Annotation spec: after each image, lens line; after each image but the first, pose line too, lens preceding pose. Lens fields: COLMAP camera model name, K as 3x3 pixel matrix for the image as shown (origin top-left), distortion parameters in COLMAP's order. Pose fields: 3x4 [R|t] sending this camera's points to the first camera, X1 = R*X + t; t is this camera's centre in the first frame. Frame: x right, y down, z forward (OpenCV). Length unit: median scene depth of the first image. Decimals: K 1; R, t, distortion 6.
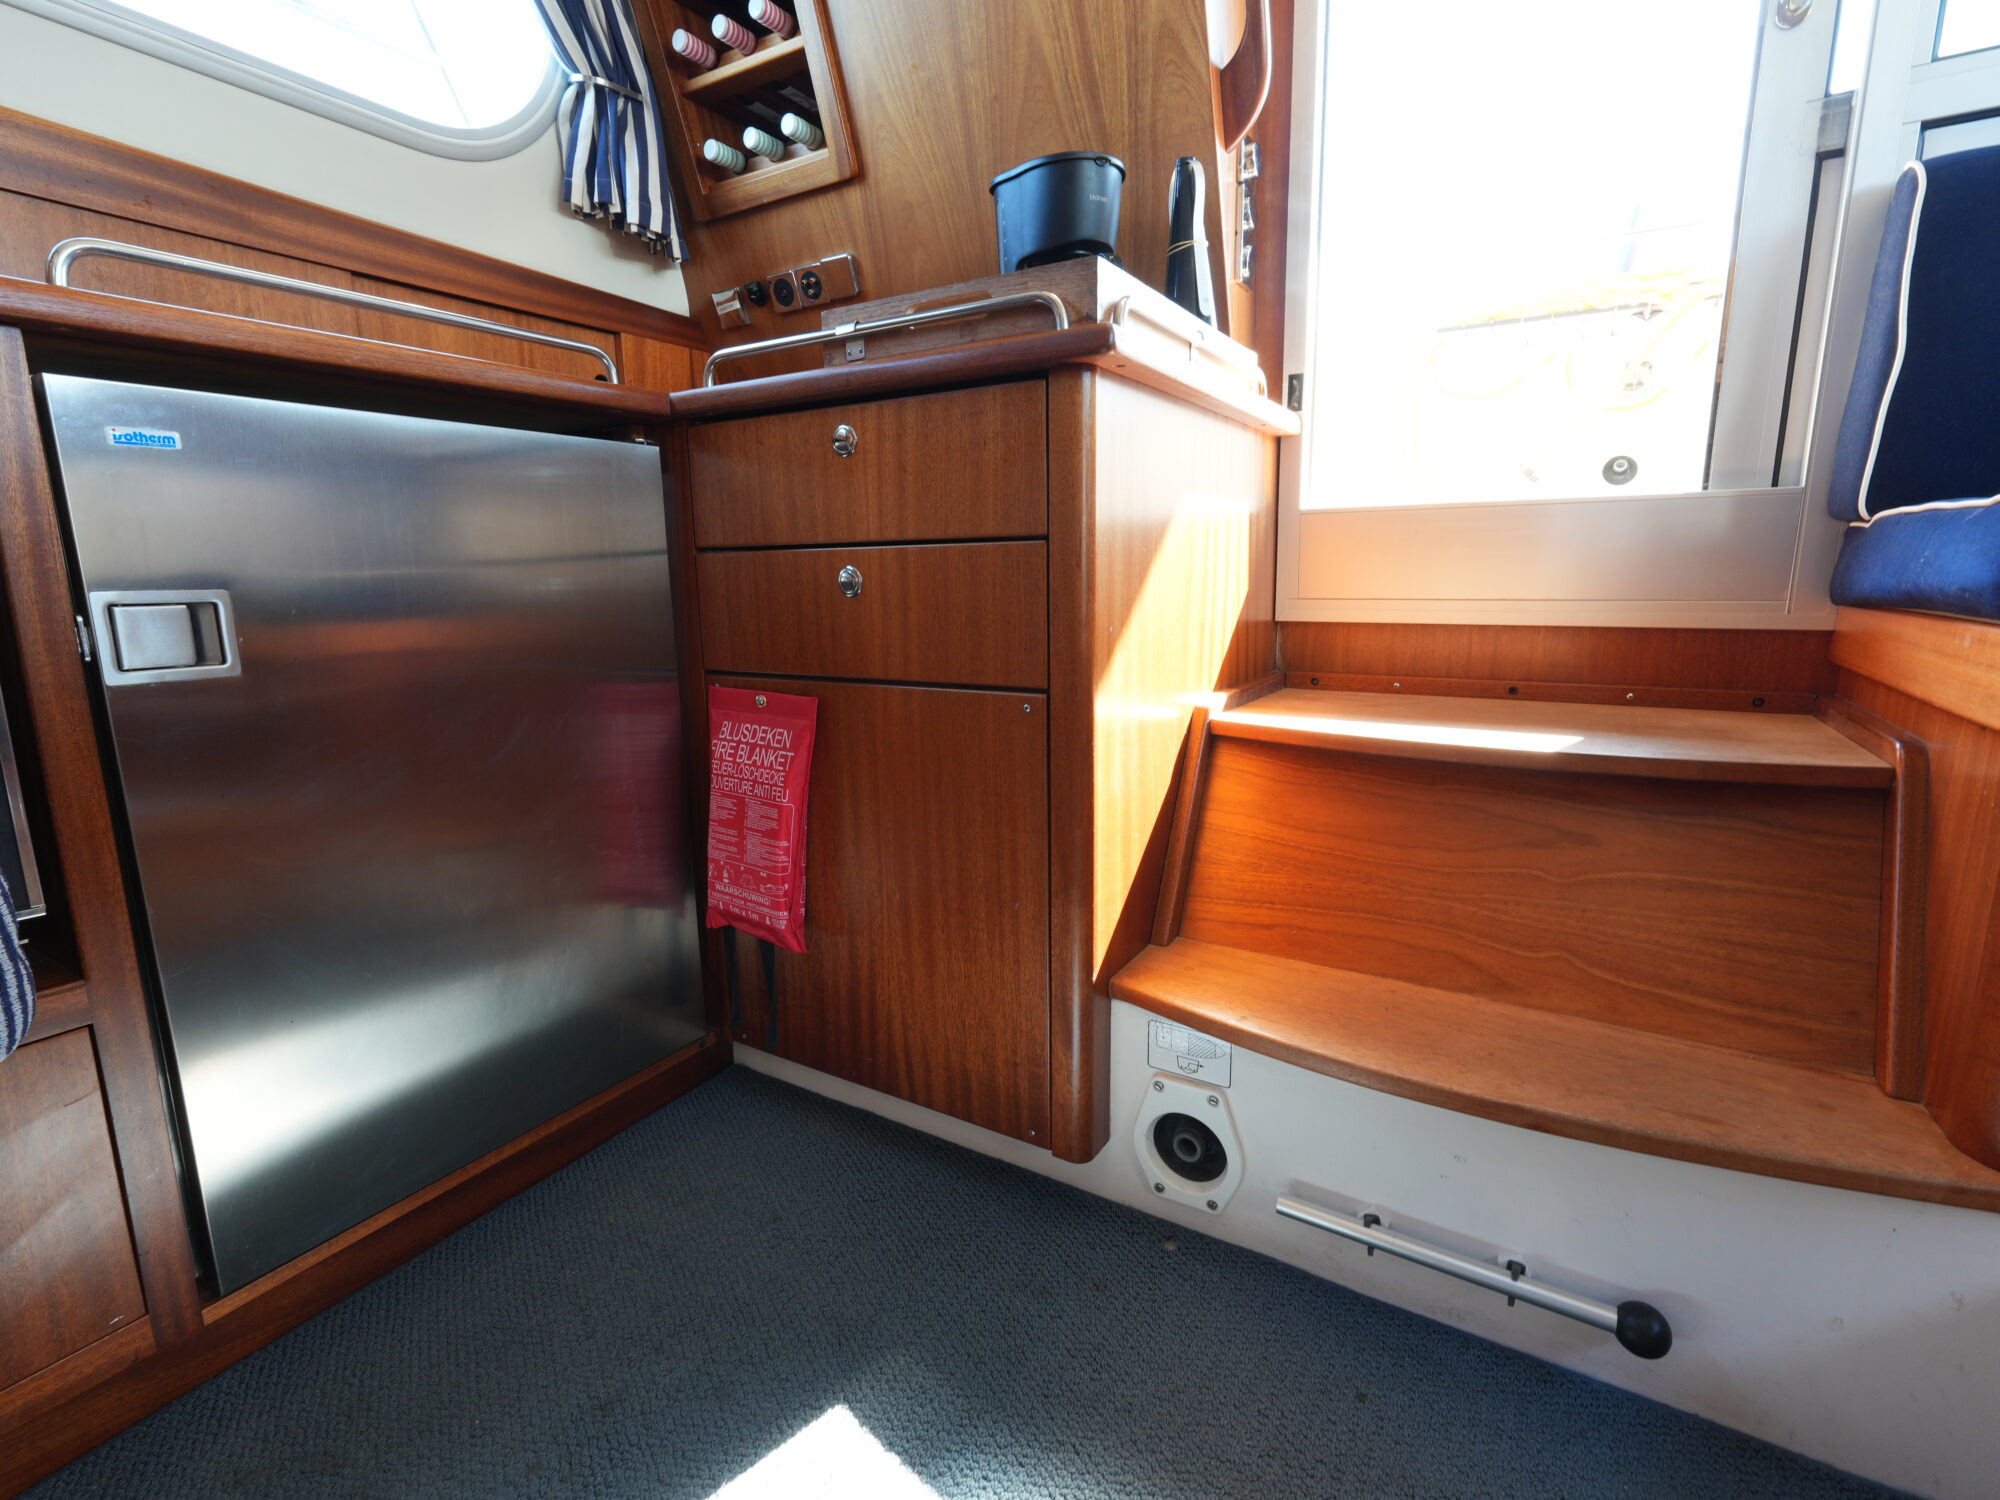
lens RADIAL K [[941.3, 0, 1004.2], [0, 941.3, 736.9], [0, 0, 1]] dist [-0.003159, 0.000993]
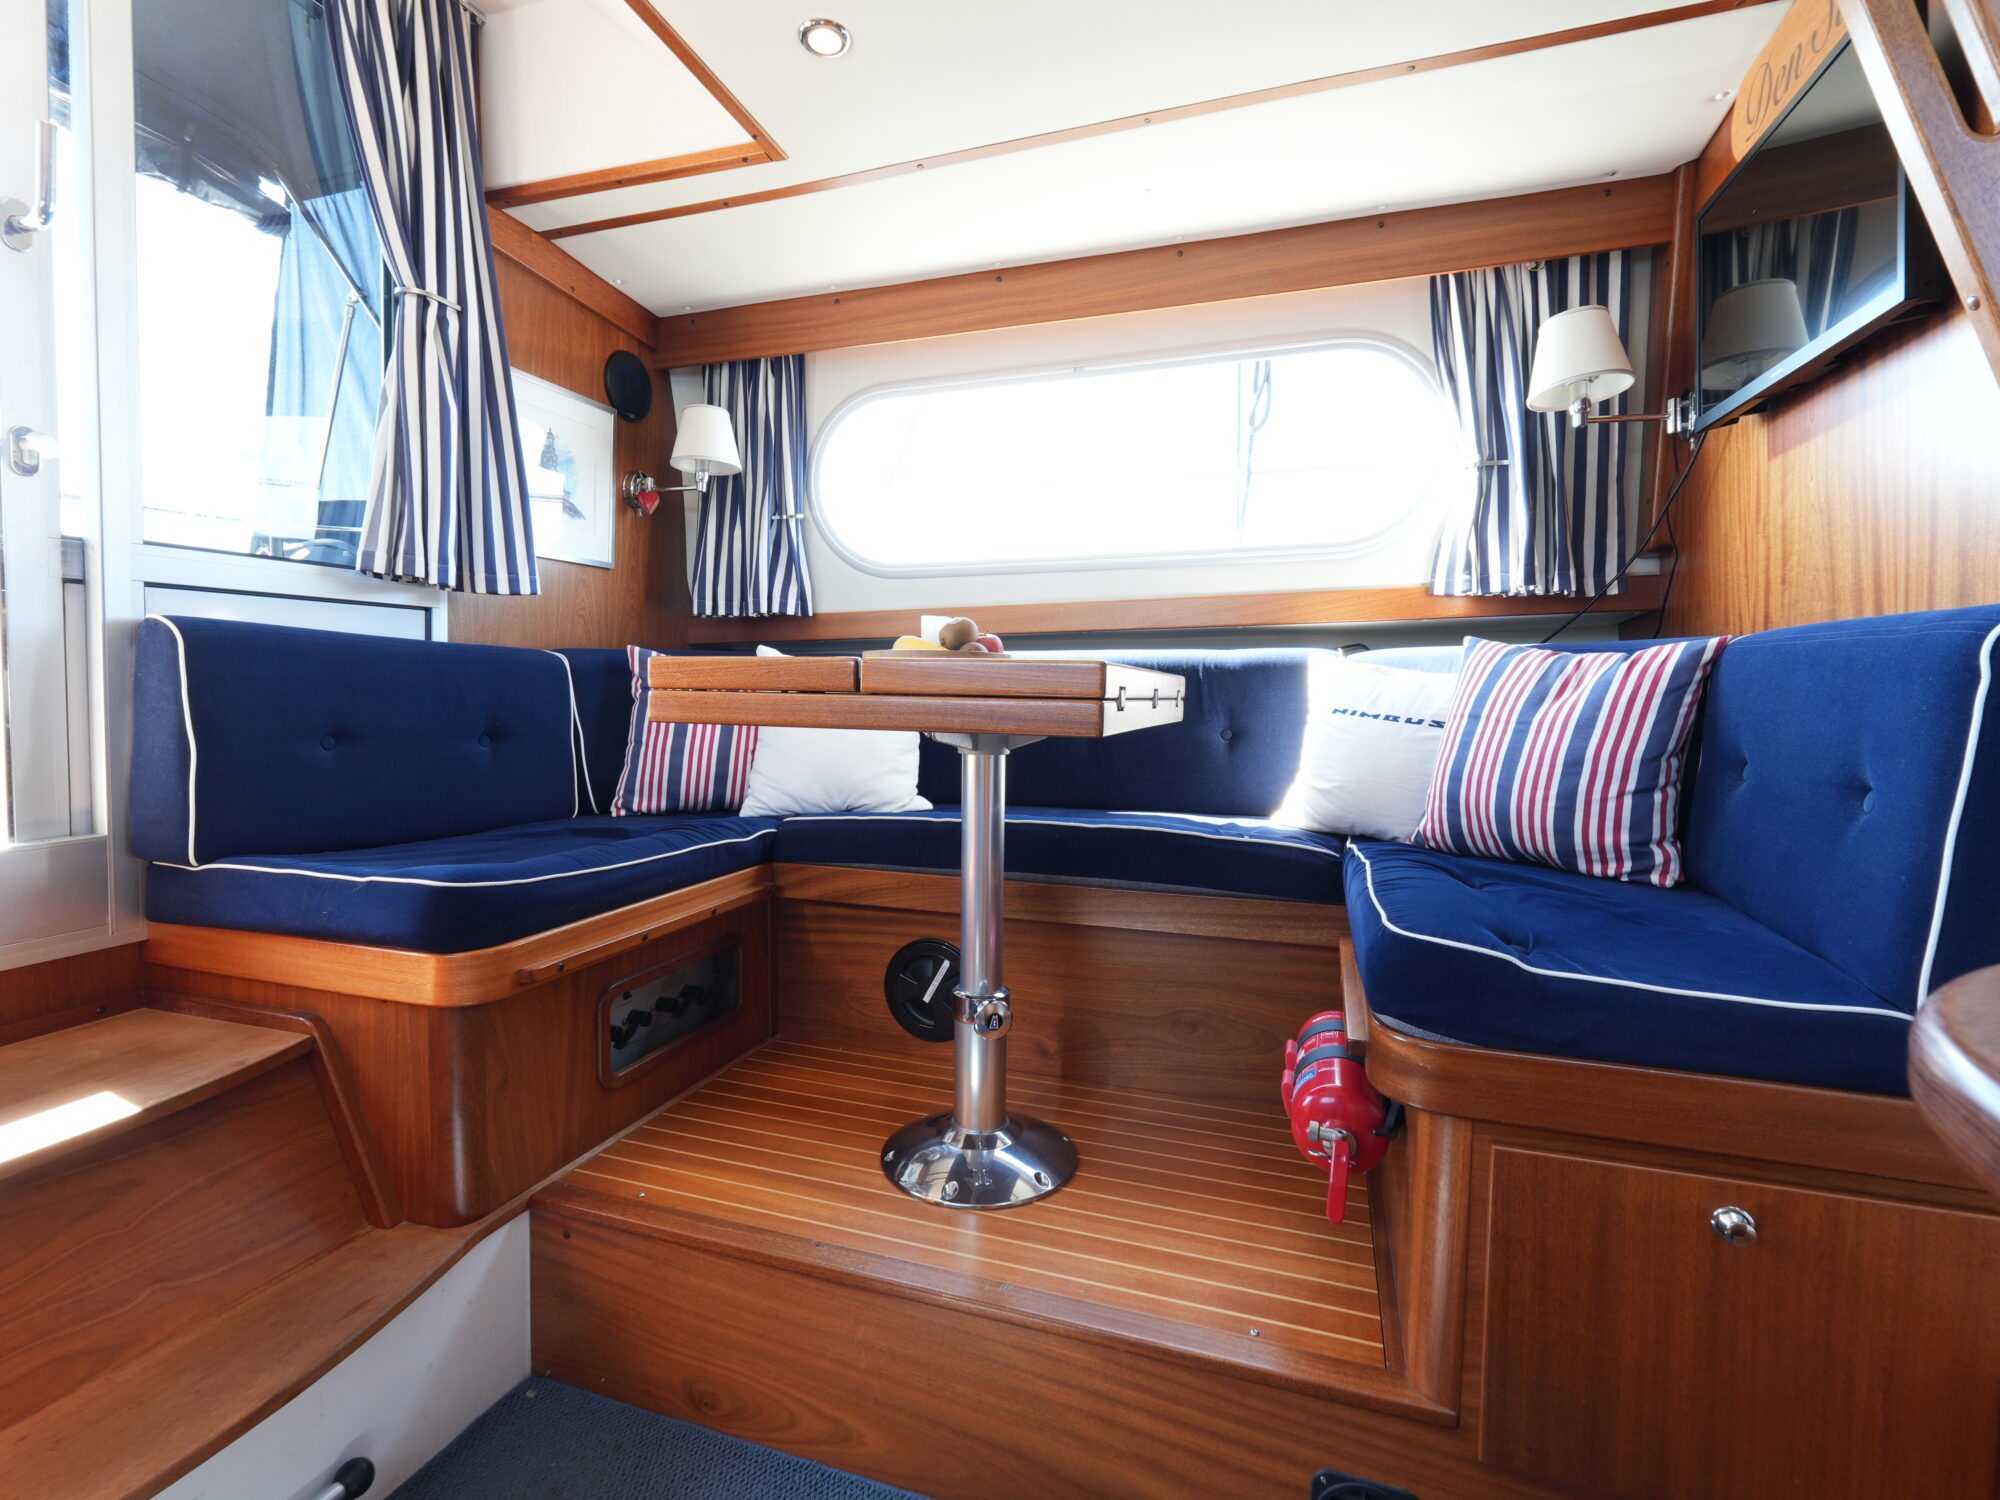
lens RADIAL K [[941.3, 0, 985.9], [0, 941.3, 757.0], [0, 0, 1]] dist [-0.003159, 0.000993]
pose [[-0.209943, -0.057833, 0.976002, -0.709744], [0.171677, 0.980559, 0.095032, -0.343239], [-0.962523, 0.187509, -0.195932, 0.131853]]
